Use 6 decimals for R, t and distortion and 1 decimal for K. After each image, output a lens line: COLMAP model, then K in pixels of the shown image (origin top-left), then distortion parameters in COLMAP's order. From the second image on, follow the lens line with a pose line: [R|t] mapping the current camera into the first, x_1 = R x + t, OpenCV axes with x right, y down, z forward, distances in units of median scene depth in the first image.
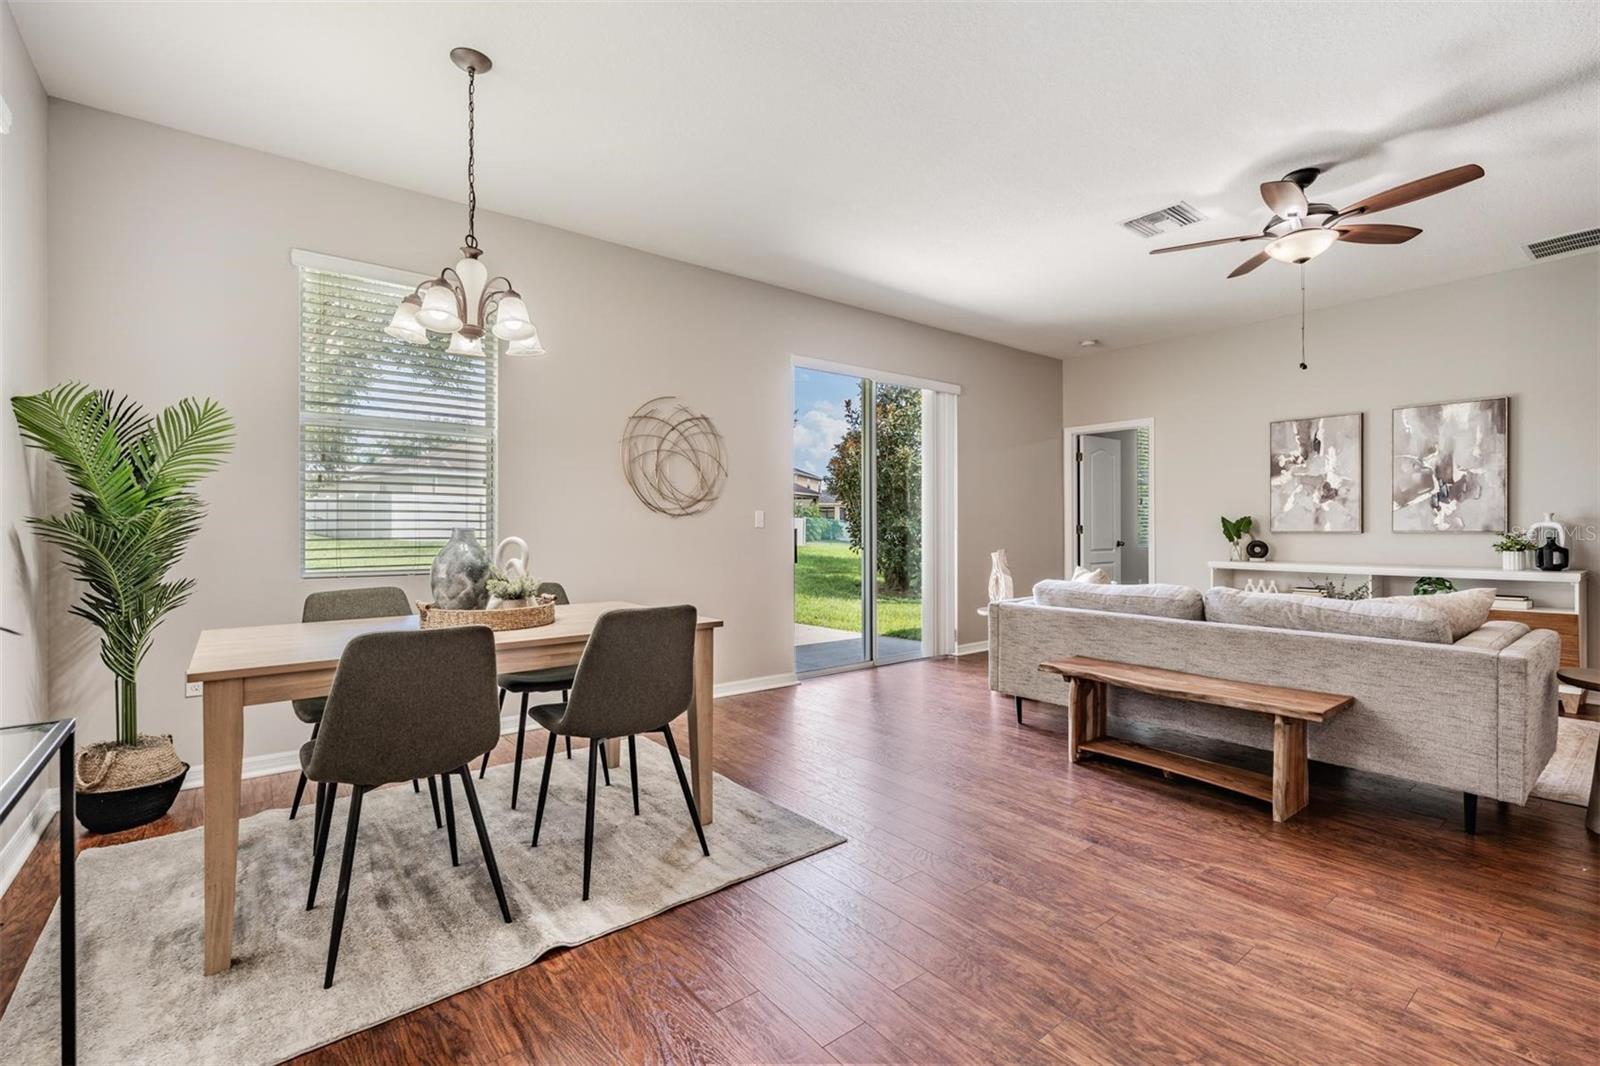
lens RADIAL K [[703.1, 0, 795.8], [0, 703.1, 525.4], [0, 0, 1]] dist [-0.002454, -0.000531]
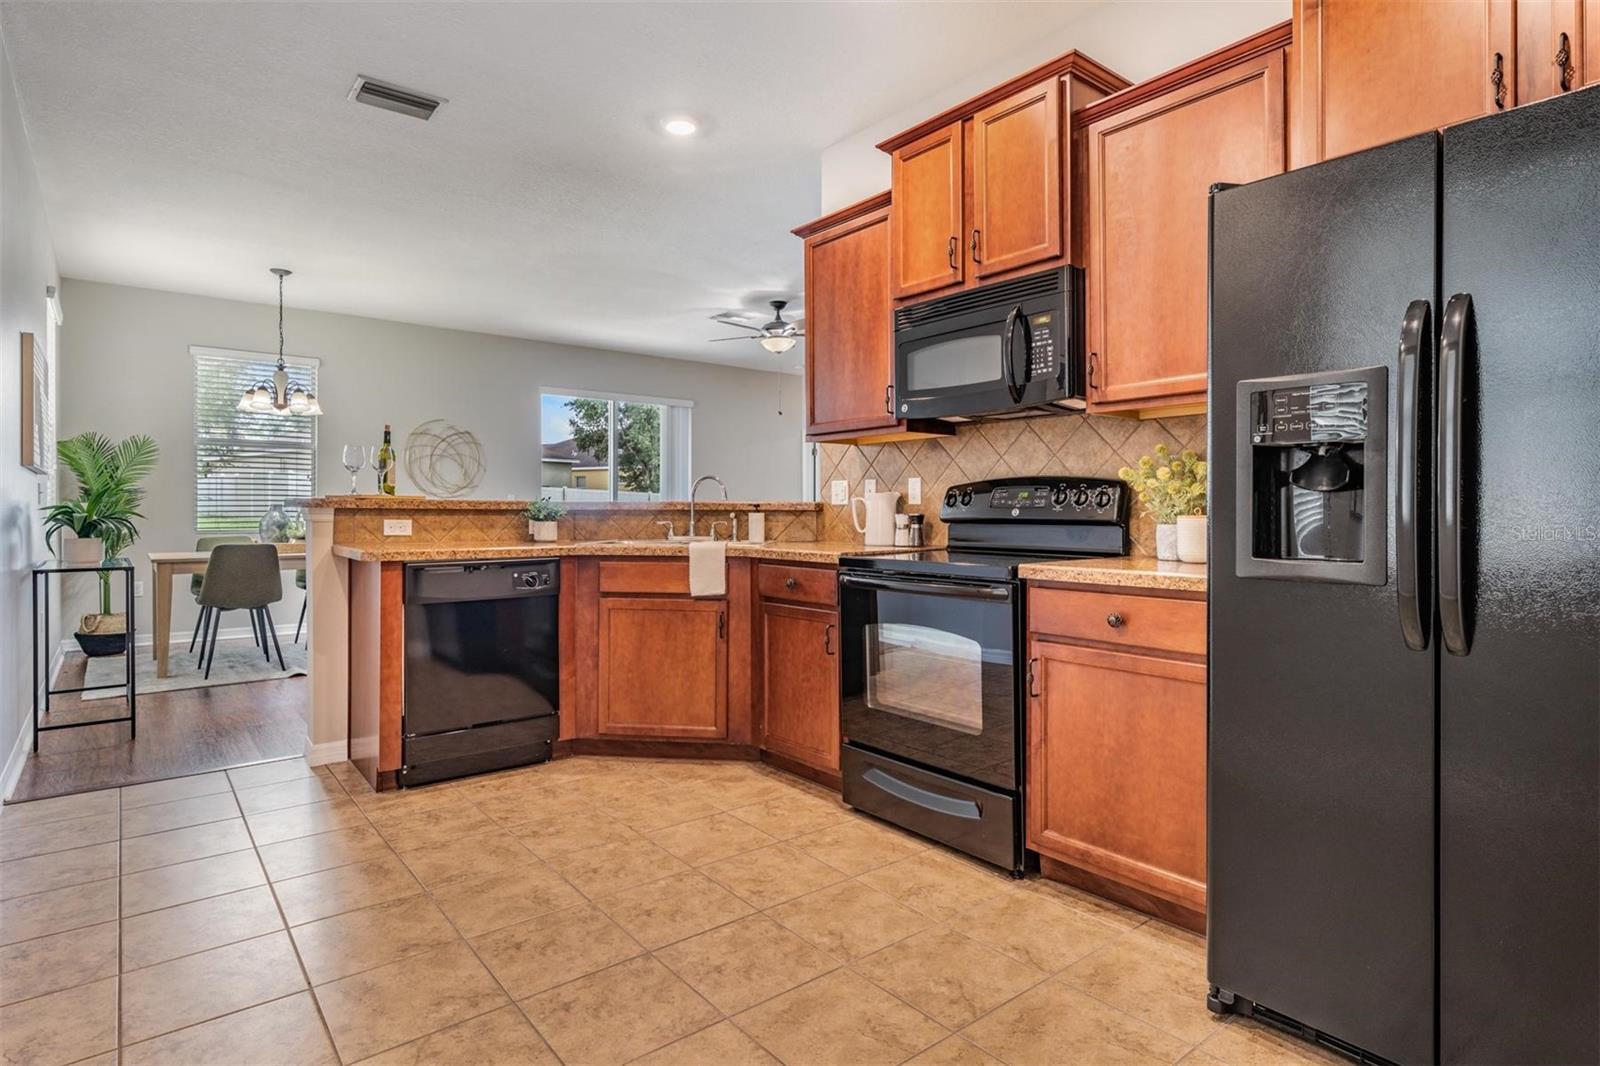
lens RADIAL K [[839.9, 0, 796.5], [0, 839.9, 511.1], [0, 0, 1]] dist [0.000780, -0.000313]
pose [[0.999893, 0.005685, 0.013481, 0.523314], [-0.005730, 0.999978, 0.003288, 0.003399], [-0.013462, -0.003365, 0.999904, -0.758814]]
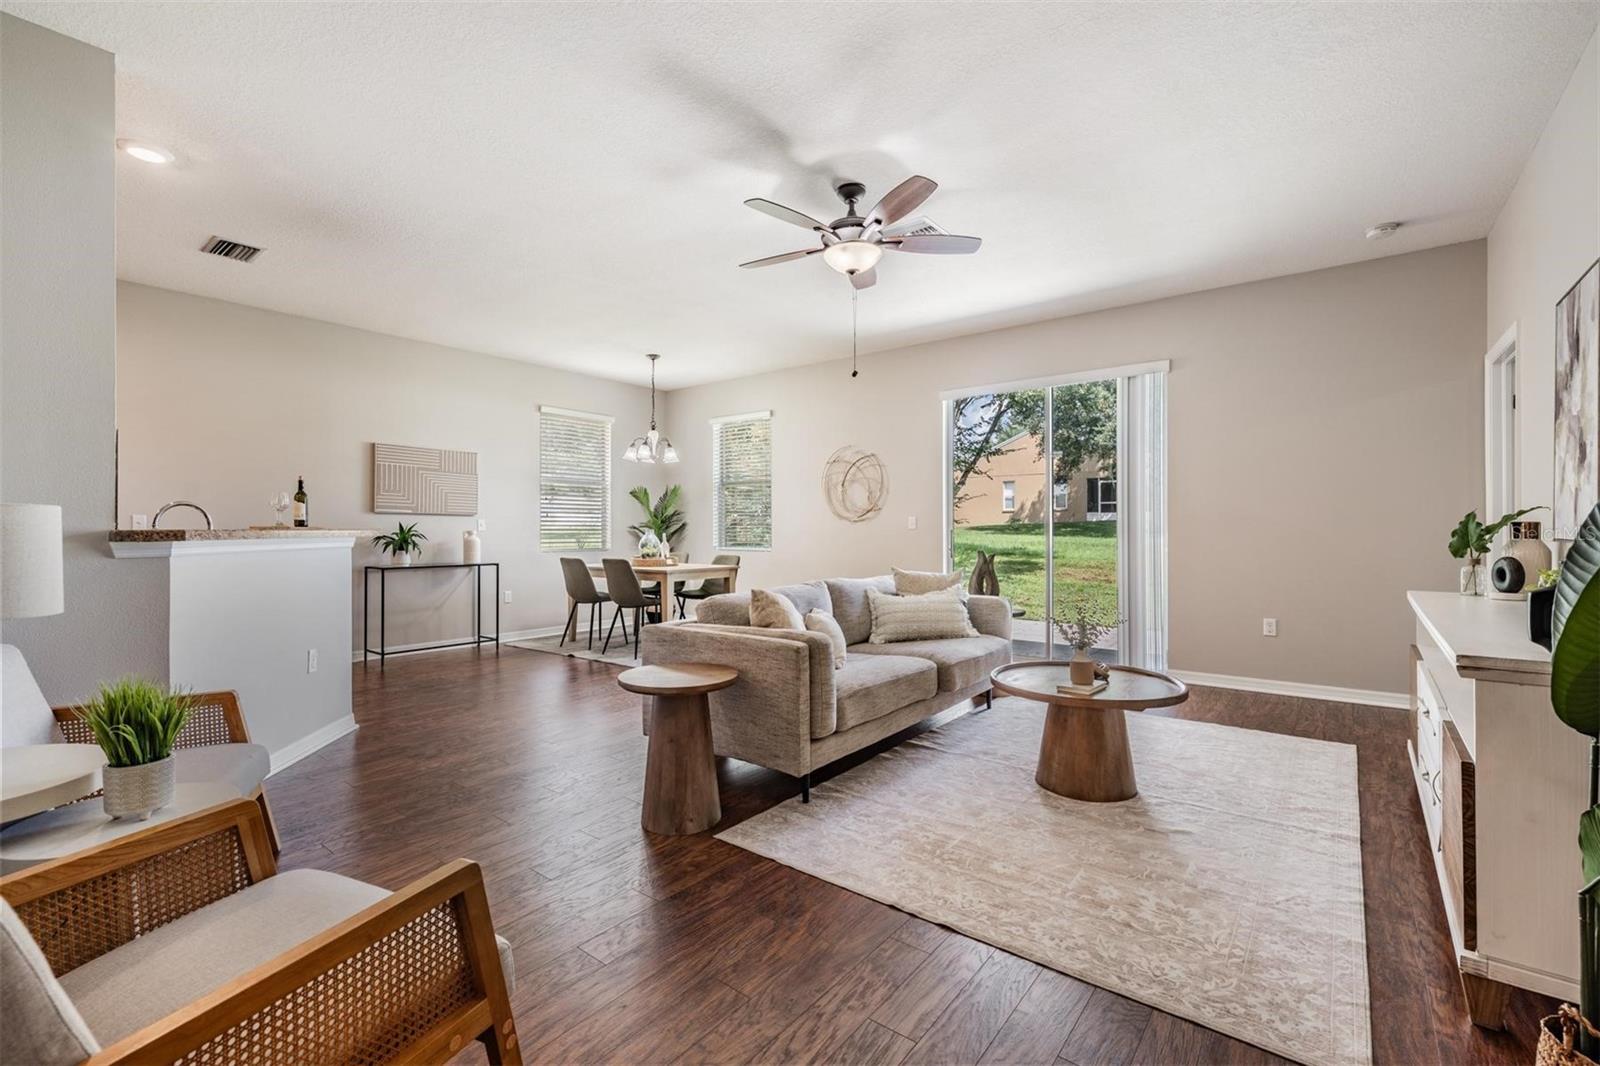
lens RADIAL K [[703.1, 0, 795.8], [0, 703.1, 525.4], [0, 0, 1]] dist [-0.002454, -0.000531]
pose [[0.234110, -0.004809, -0.972198, 1.213333], [0.004405, 0.999983, -0.003886, -0.000649], [0.972200, -0.003372, 0.234127, 0.480959]]
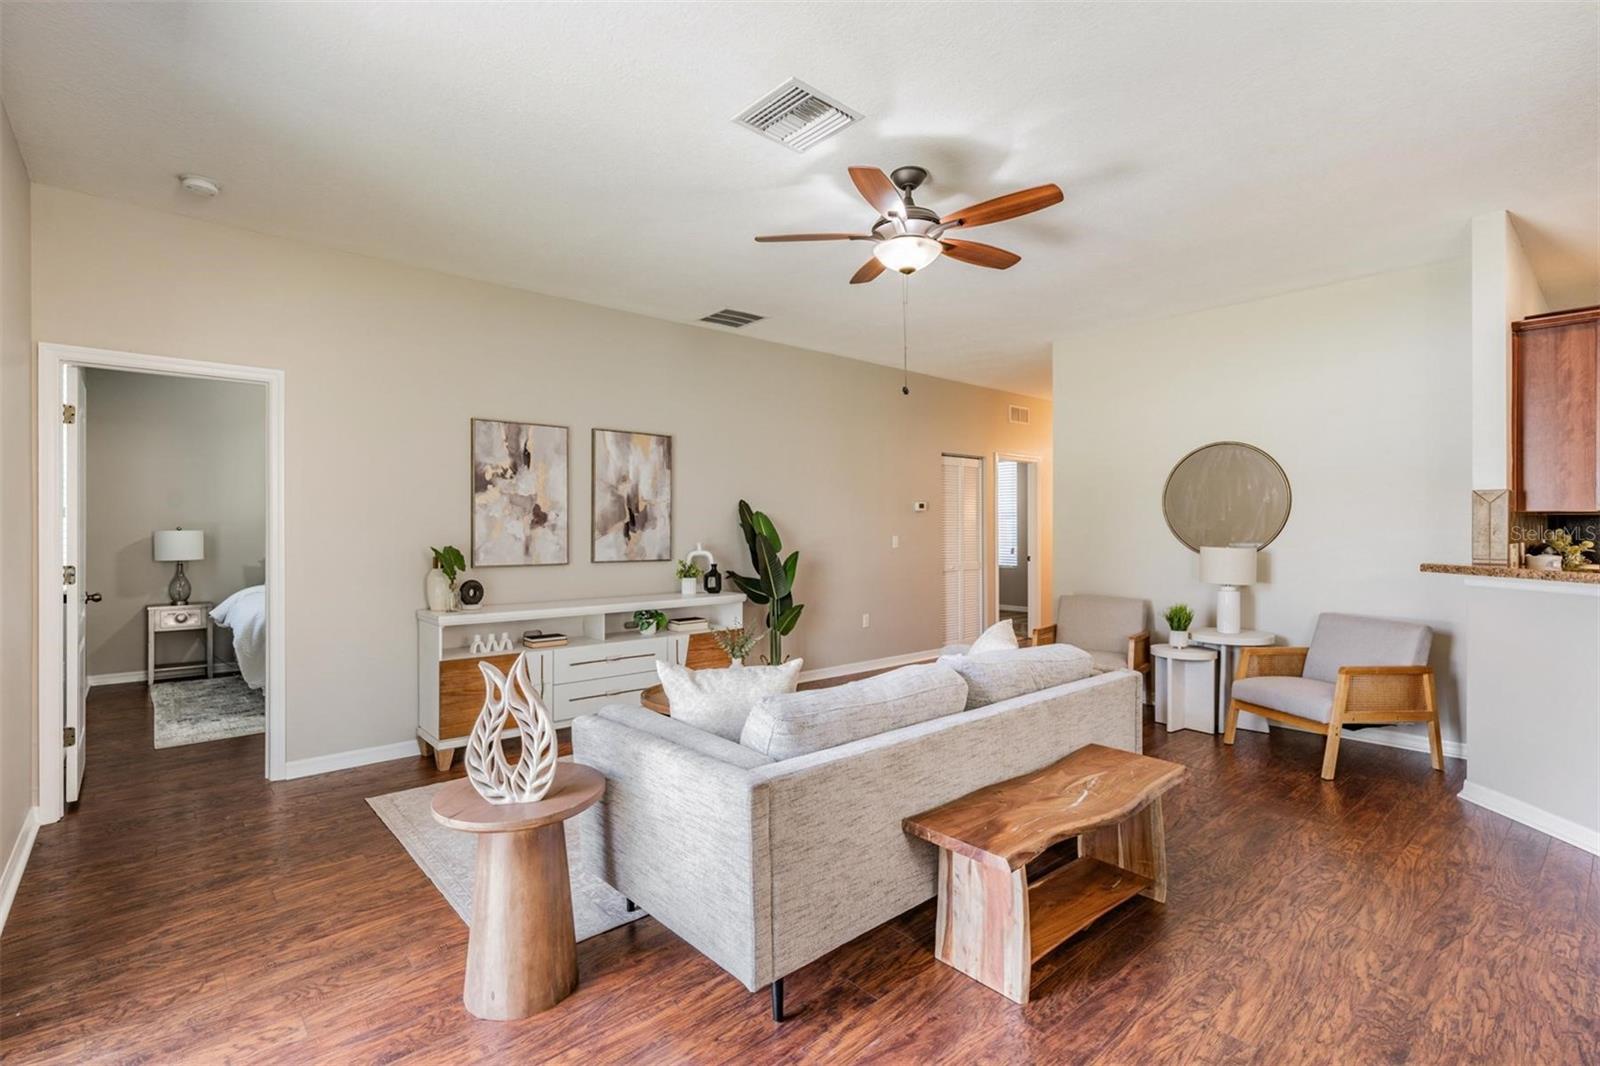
lens RADIAL K [[738.4, 0, 795.1], [0, 738.4, 528.2], [0, 0, 1]] dist [0.000473, -0.000409]
pose [[-0.053188, 0.003590, 0.998578, -0.141579], [-0.001644, 0.999992, -0.003683, -0.035106], [-0.998583, -0.001837, -0.053182, 0.847115]]
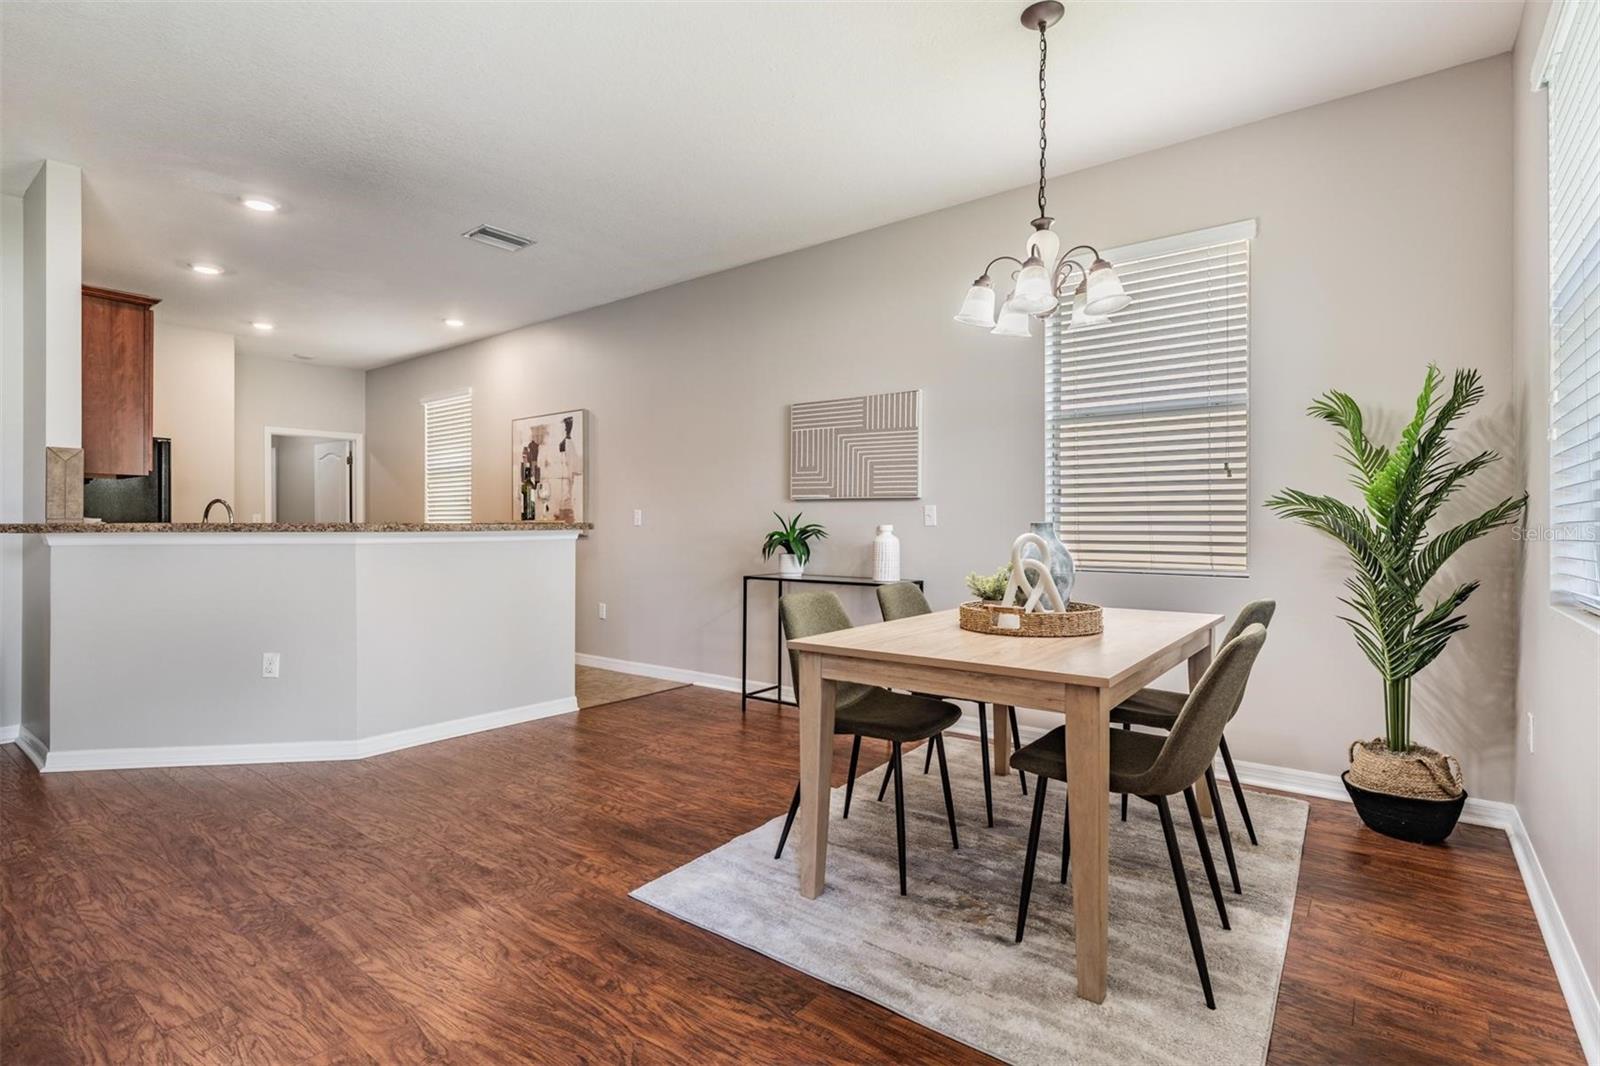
lens RADIAL K [[765.3, 0, 792.4], [0, 765.3, 529.2], [0, 0, 1]] dist [-0.002049, 0.000115]
pose [[-0.970856, 0.004666, -0.239617, 0.051854], [0.004184, 0.999988, 0.002521, 0.003533], [0.239626, 0.001445, -0.970864, 1.008910]]
